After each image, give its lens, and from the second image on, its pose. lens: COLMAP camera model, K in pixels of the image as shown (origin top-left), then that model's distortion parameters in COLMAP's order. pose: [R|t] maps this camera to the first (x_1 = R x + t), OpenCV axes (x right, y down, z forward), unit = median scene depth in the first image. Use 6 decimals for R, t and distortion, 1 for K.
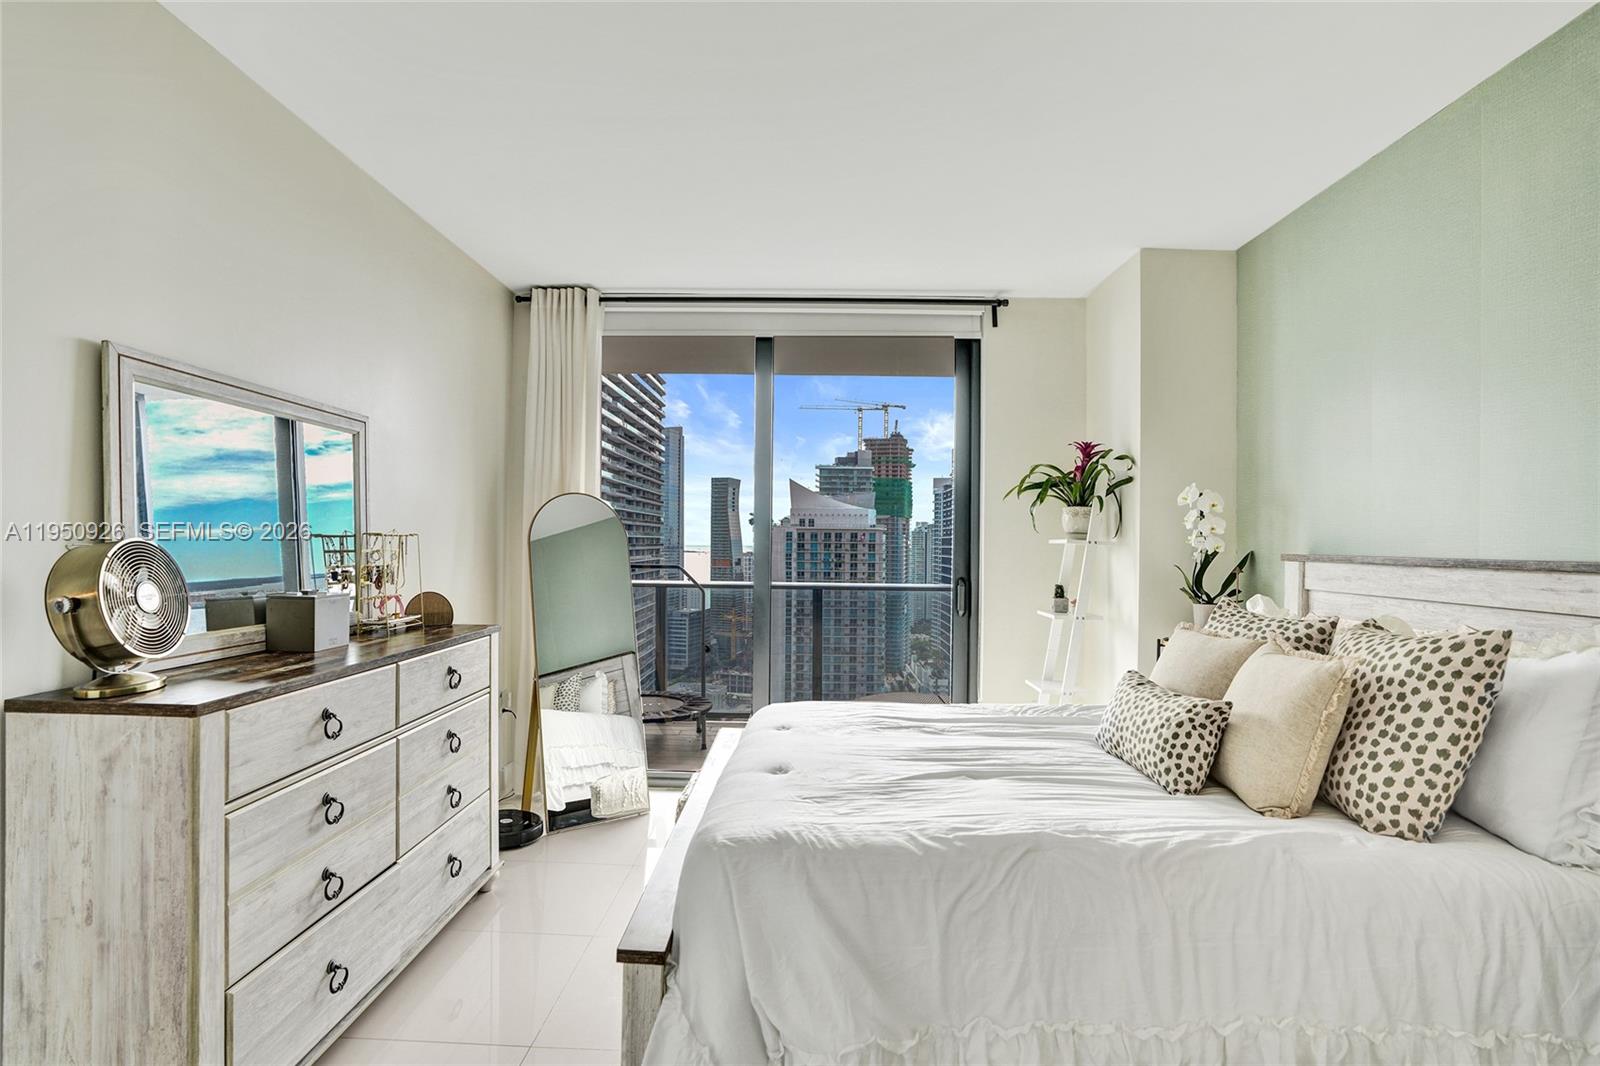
lens RADIAL K [[755.7, 0, 772.3], [0, 755.7, 549.7], [0, 0, 1]] dist [-0.059296, 0.025017]
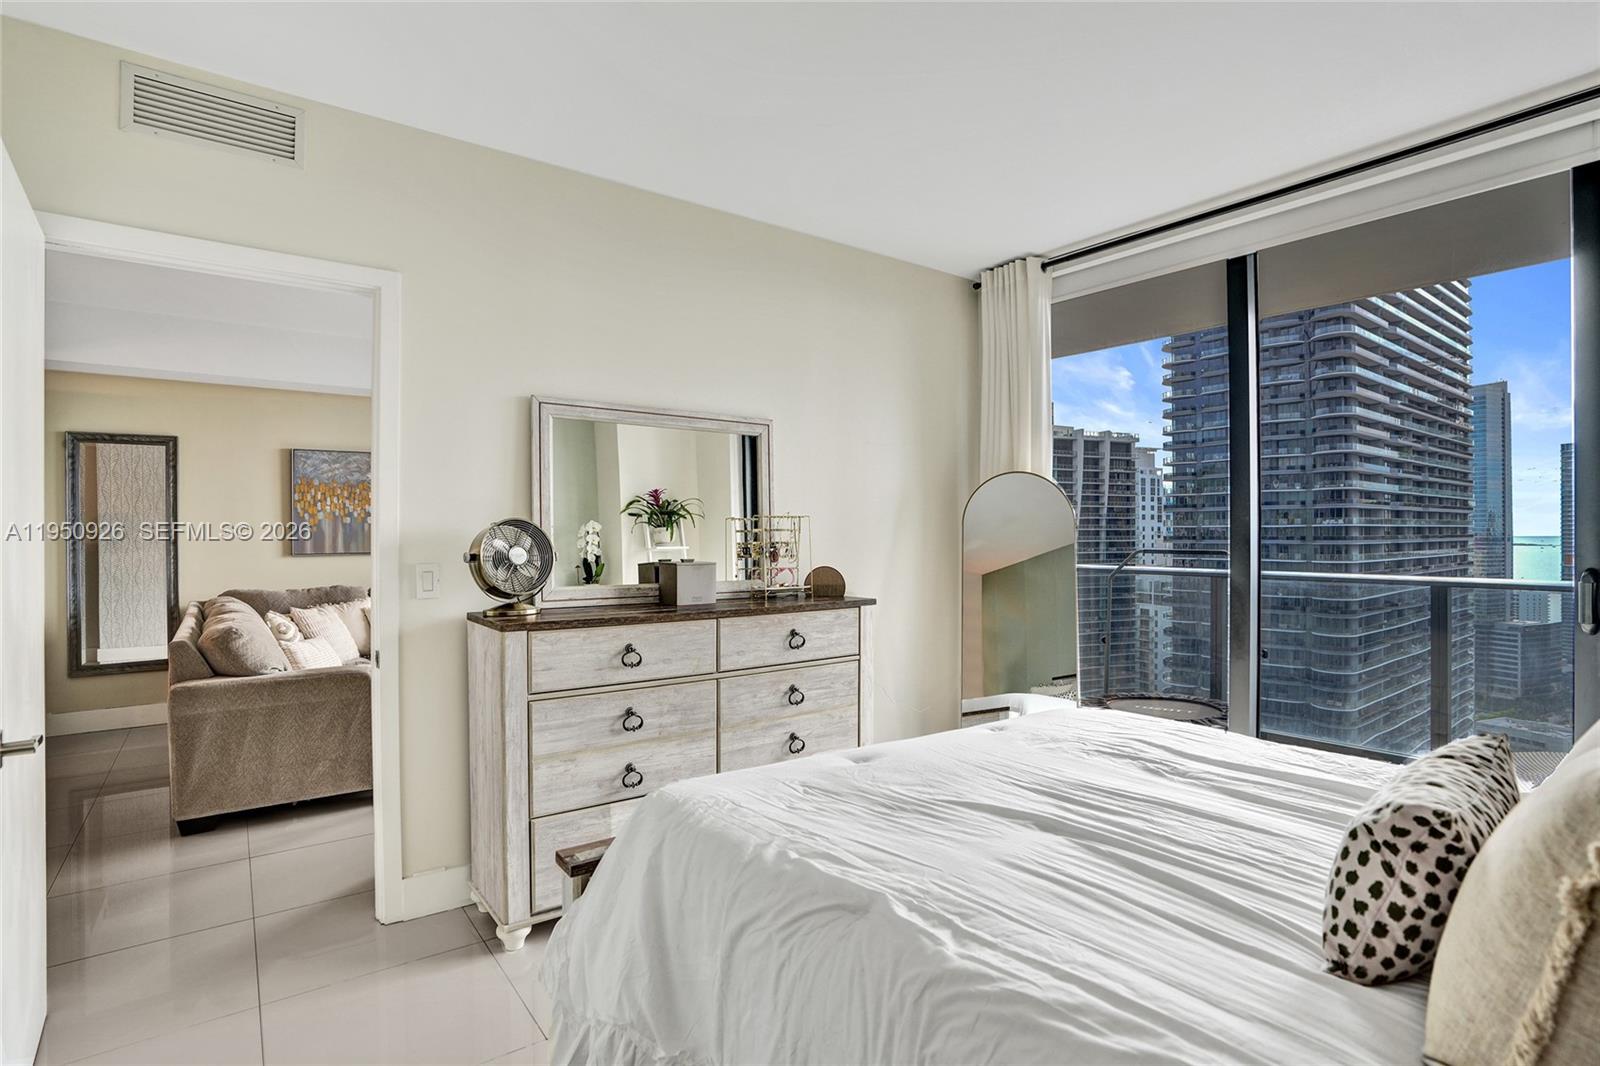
lens RADIAL K [[755.7, 0, 818.4], [0, 755.7, 544.5], [0, 0, 1]] dist [-0.059296, 0.025017]
pose [[0.646618, -0.003292, -0.762807, 0.677279], [0.003986, 0.999992, -0.000936, 0.038116], [0.762803, -0.002435, 0.646626, 0.391427]]
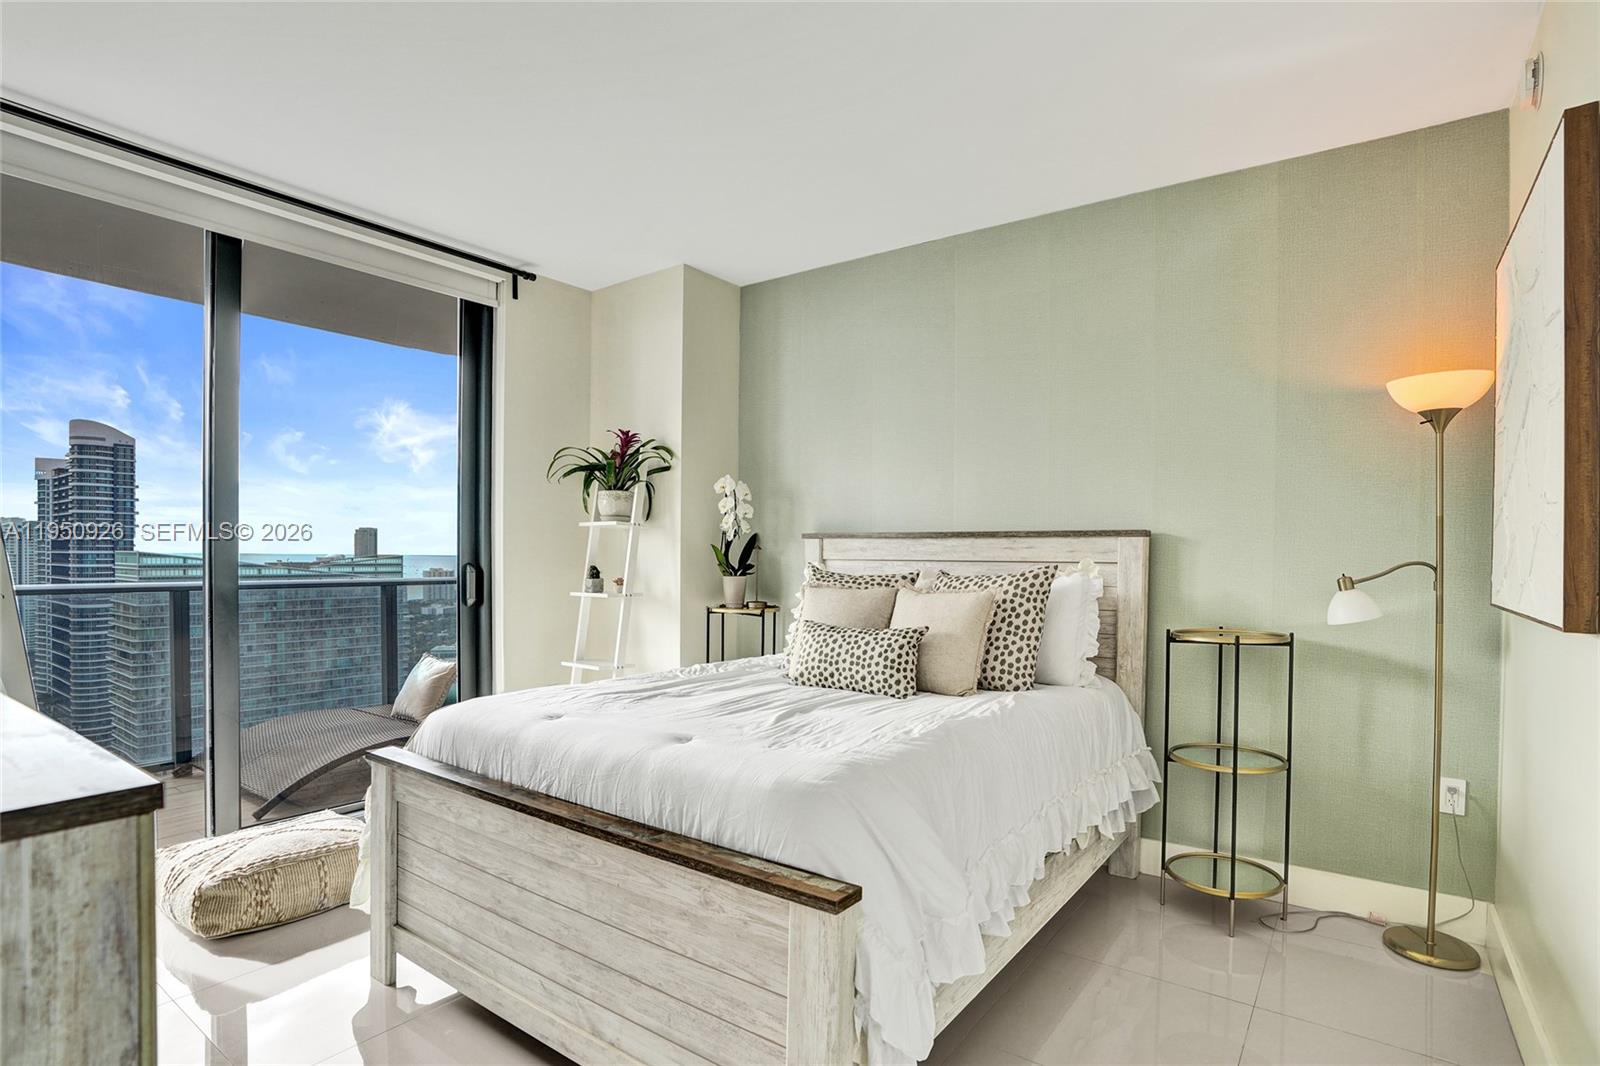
lens RADIAL K [[817.5, 0, 754.9], [0, 817.5, 559.8], [0, 0, 1]] dist [-0.022942, 0.002005]
pose [[0.593253, -0.013260, 0.804906, -0.796335], [0.006948, 0.999911, 0.011352, 0.054182], [-0.804986, -0.001142, 0.593293, 0.316334]]
